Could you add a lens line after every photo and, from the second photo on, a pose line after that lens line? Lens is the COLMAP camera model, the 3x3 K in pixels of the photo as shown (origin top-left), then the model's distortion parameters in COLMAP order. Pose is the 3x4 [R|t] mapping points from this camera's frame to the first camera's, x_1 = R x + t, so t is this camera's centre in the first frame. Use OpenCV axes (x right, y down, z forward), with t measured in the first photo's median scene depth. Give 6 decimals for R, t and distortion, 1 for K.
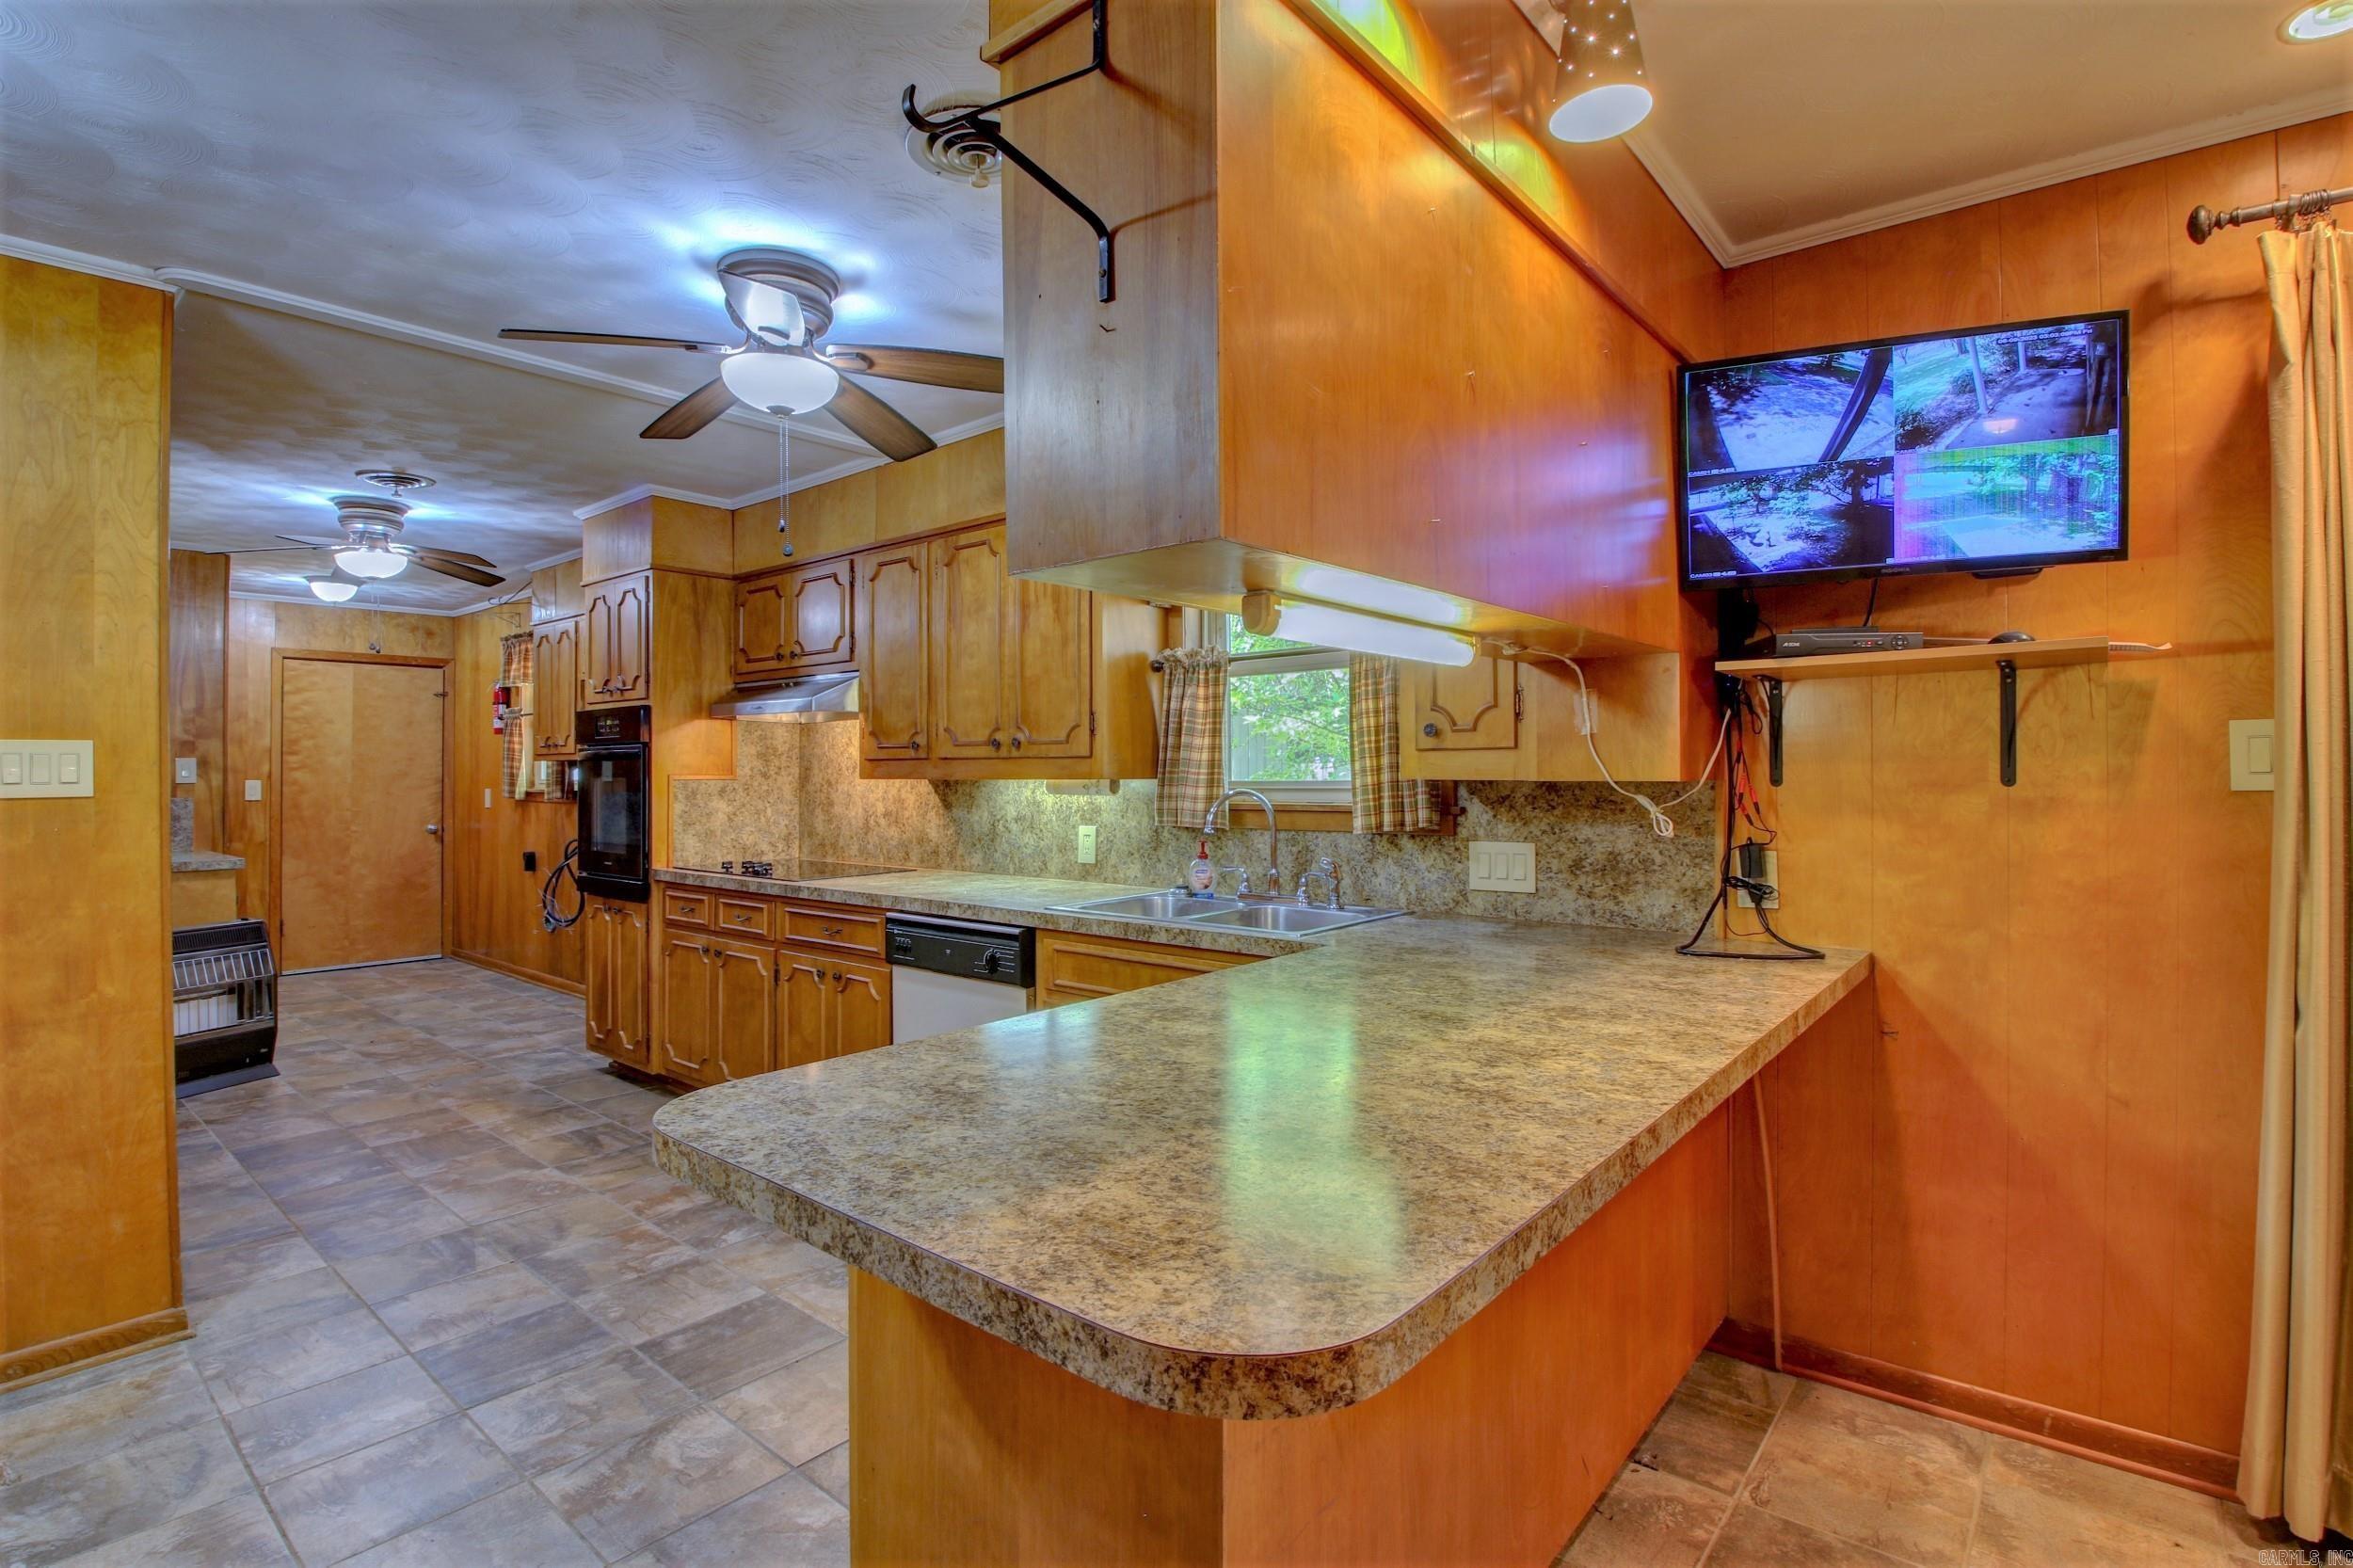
lens RADIAL K [[1113.2, 0, 1168.0], [0, 1113.2, 767.4], [0, 0, 1]] dist [0.010193, -0.023370]
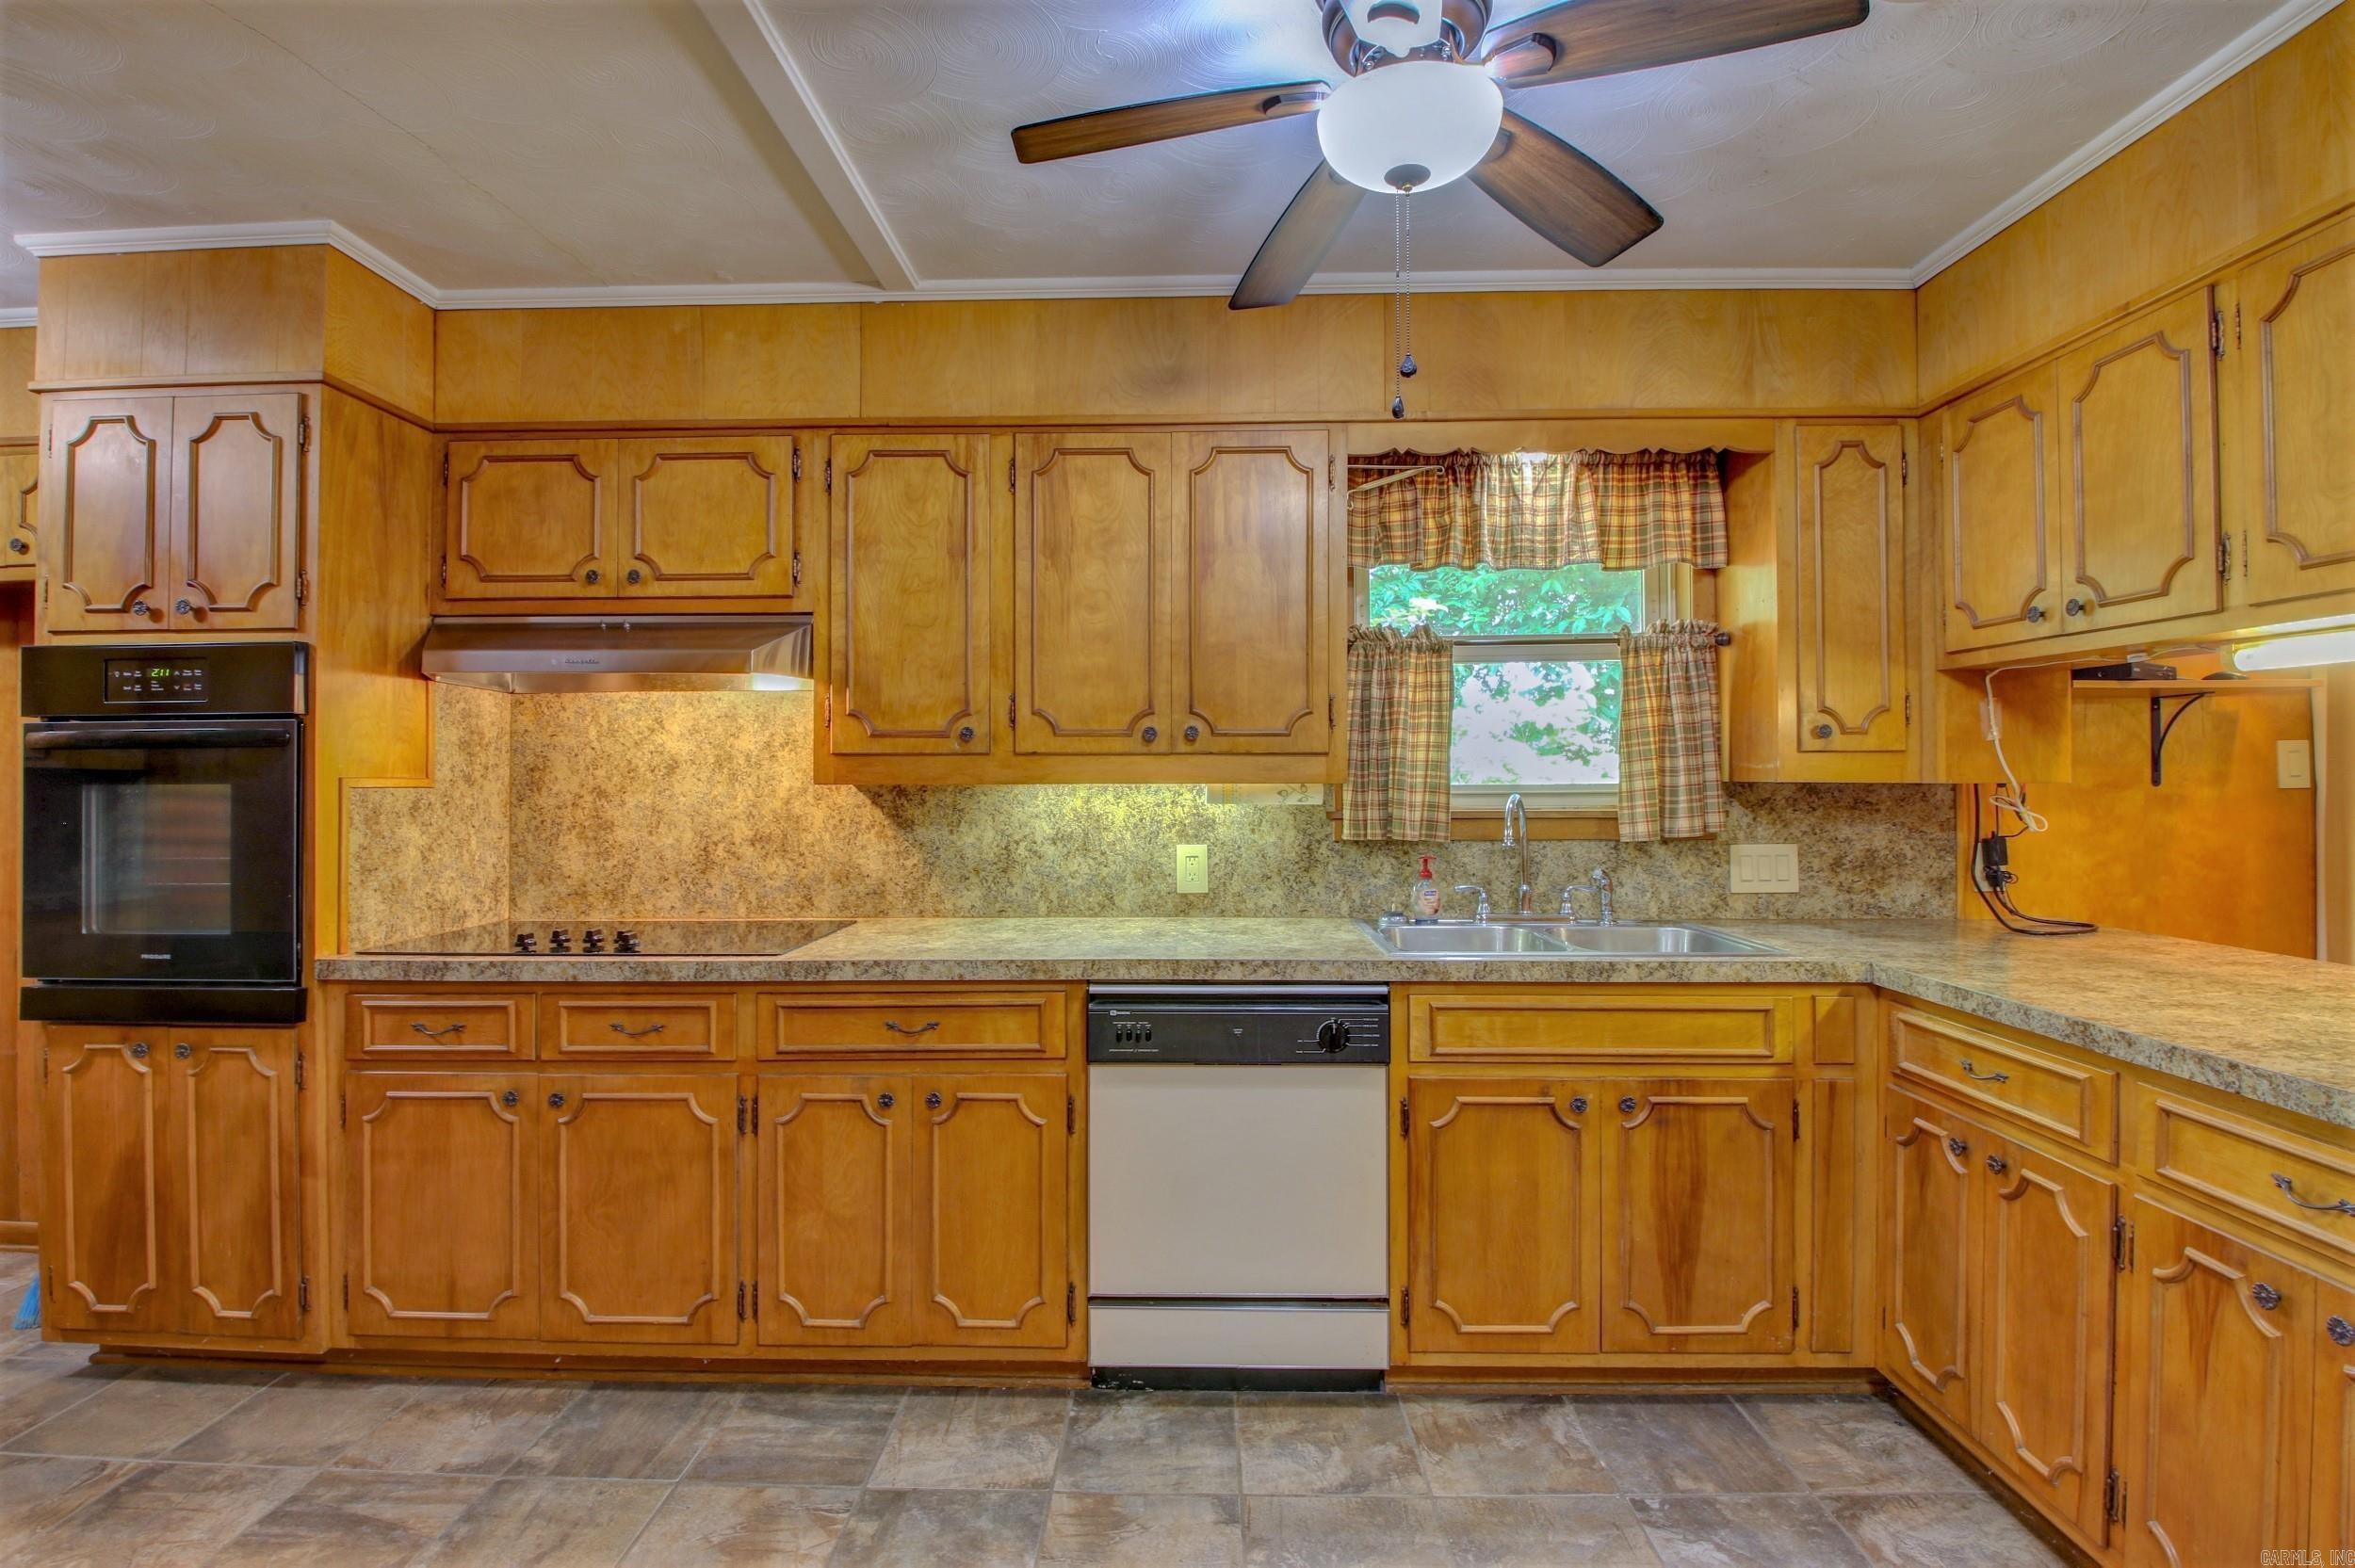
lens RADIAL K [[1114.0, 0, 1168.9], [0, 1114.0, 767.4], [0, 0, 1]] dist [0.010193, -0.023370]
pose [[0.777152, 0.007593, 0.629268, -0.508830], [-0.003426, 0.999963, -0.007836, 0.004769], [-0.629304, 0.003934, 0.777149, 0.370241]]
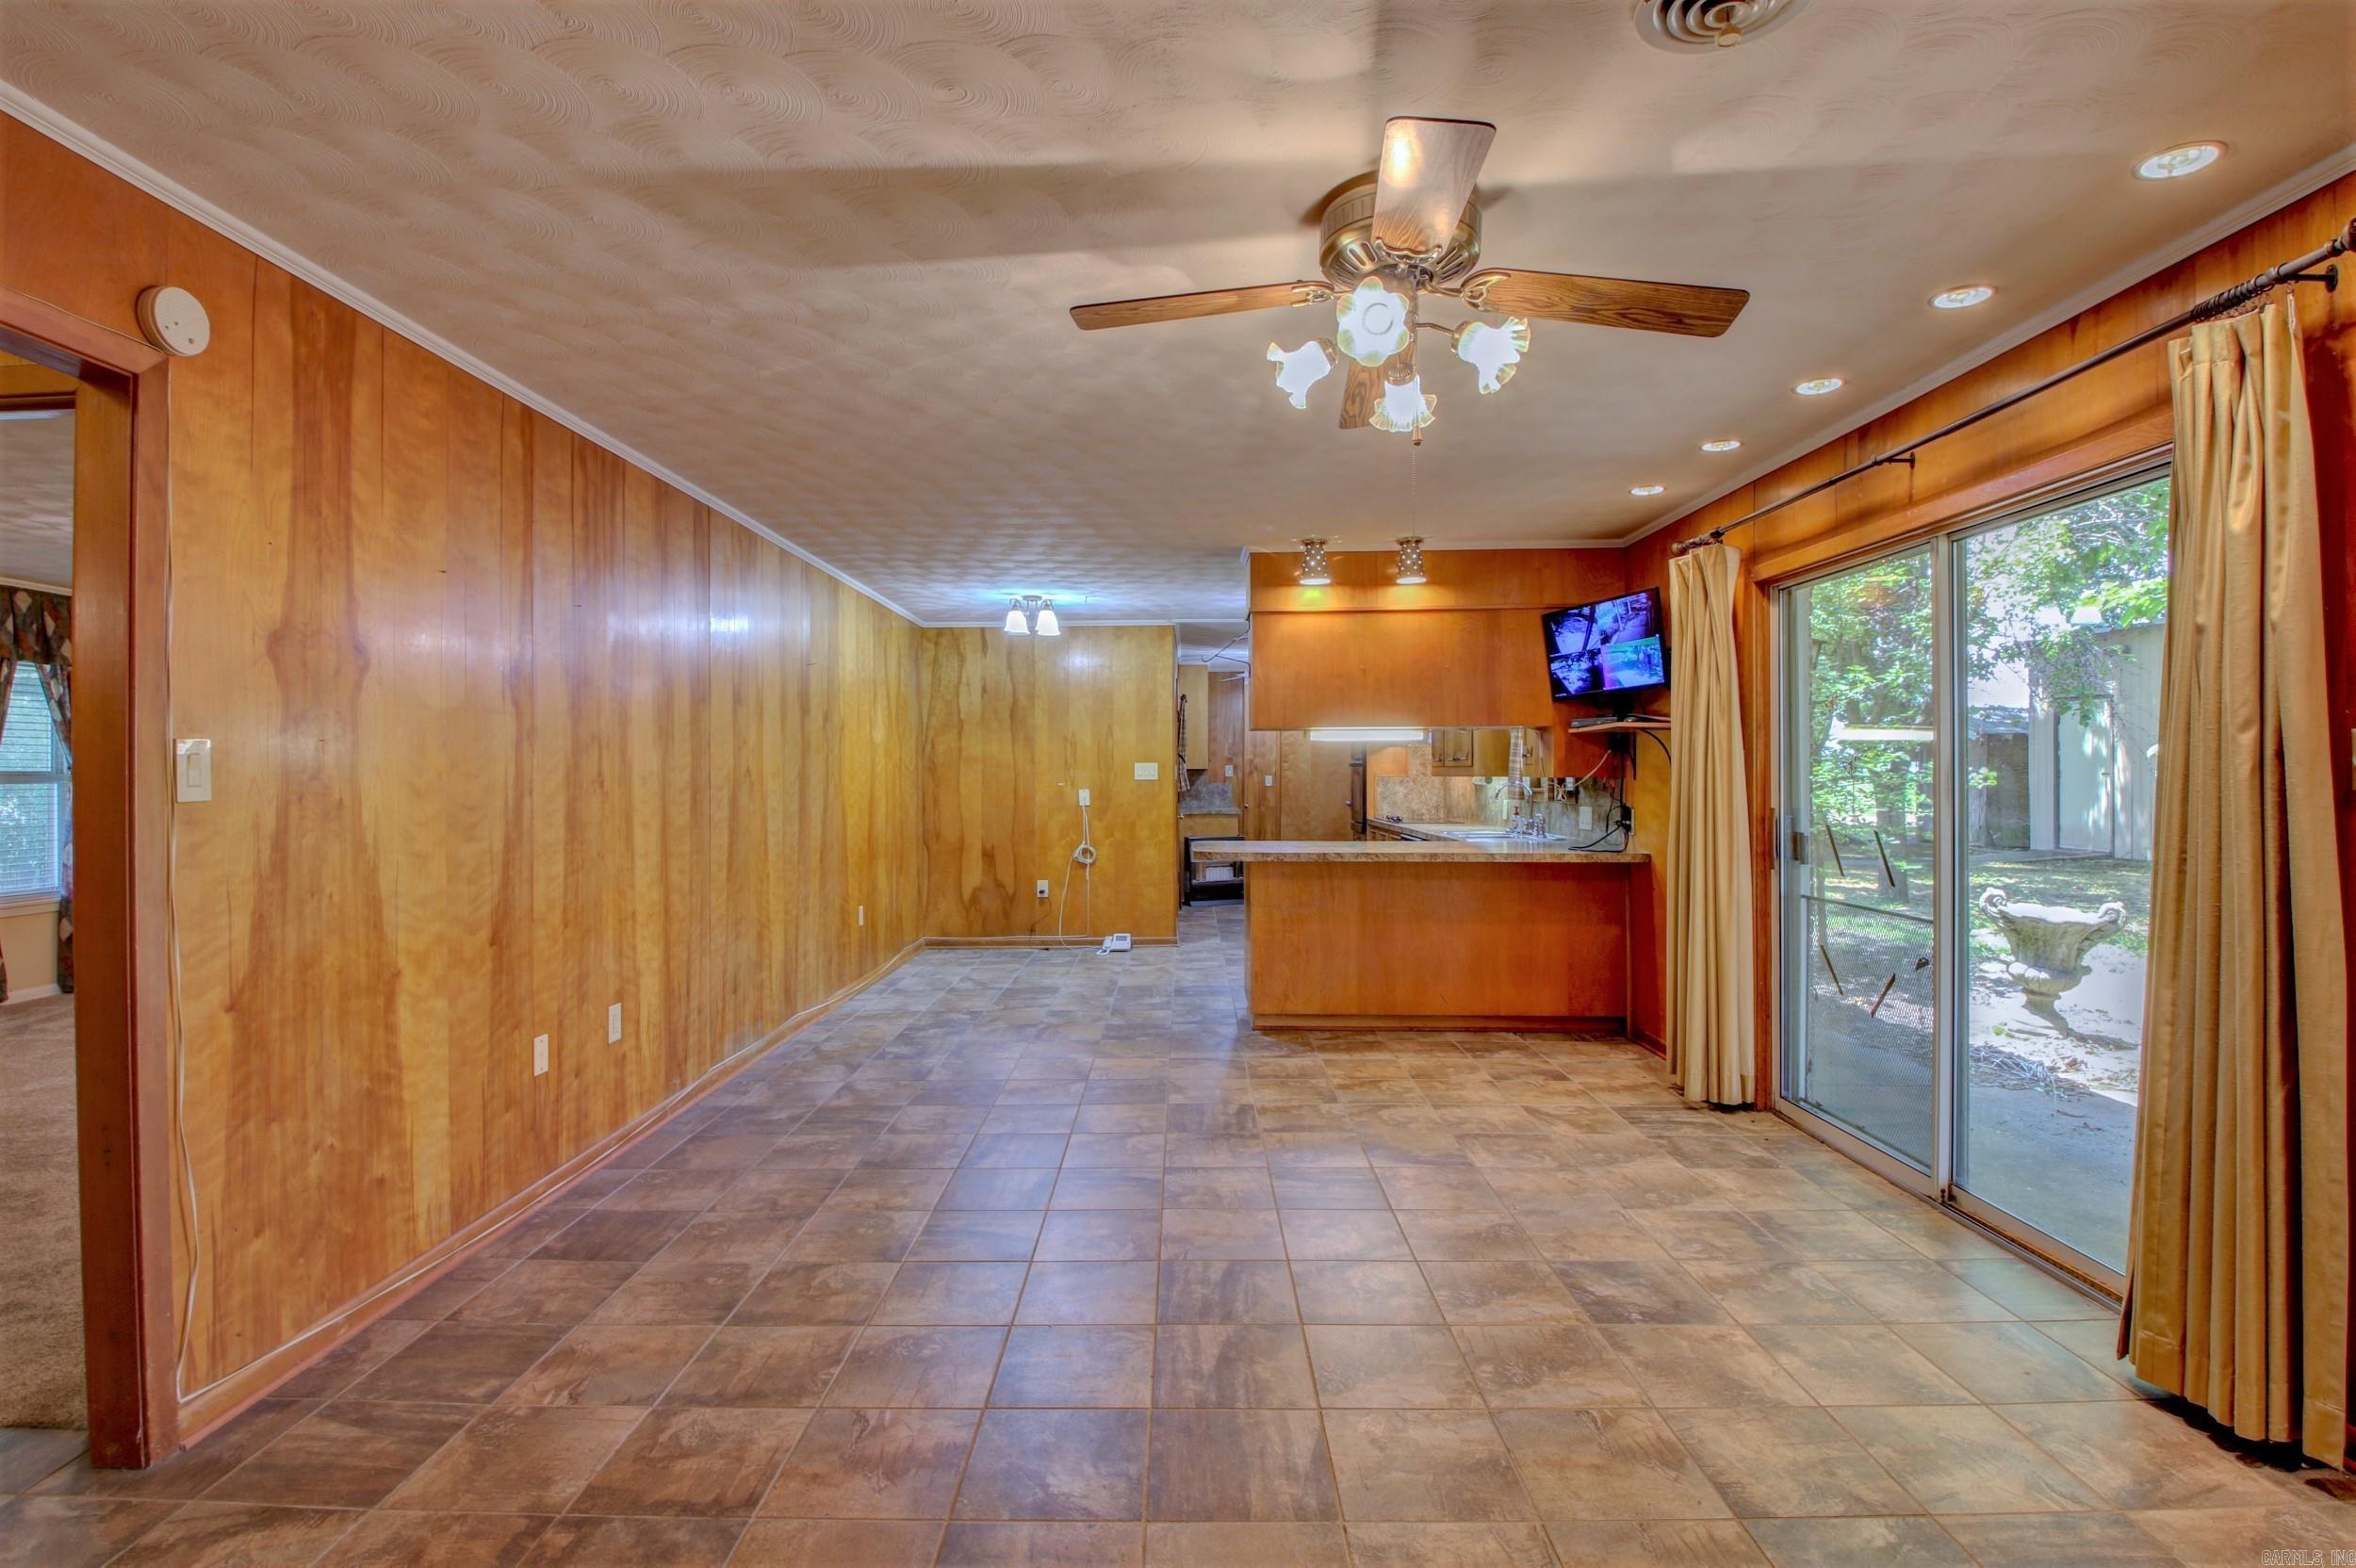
lens RADIAL K [[1086.1, 0, 1168.0], [0, 1086.1, 768.6], [0, 0, 1]] dist [0.008332, -0.020869]
pose [[0.638339, 0.000133, -0.769755, 0.932765], [0.000220, 1.000000, 0.000355, -0.004228], [0.769755, -0.000396, 0.638339, -0.638444]]
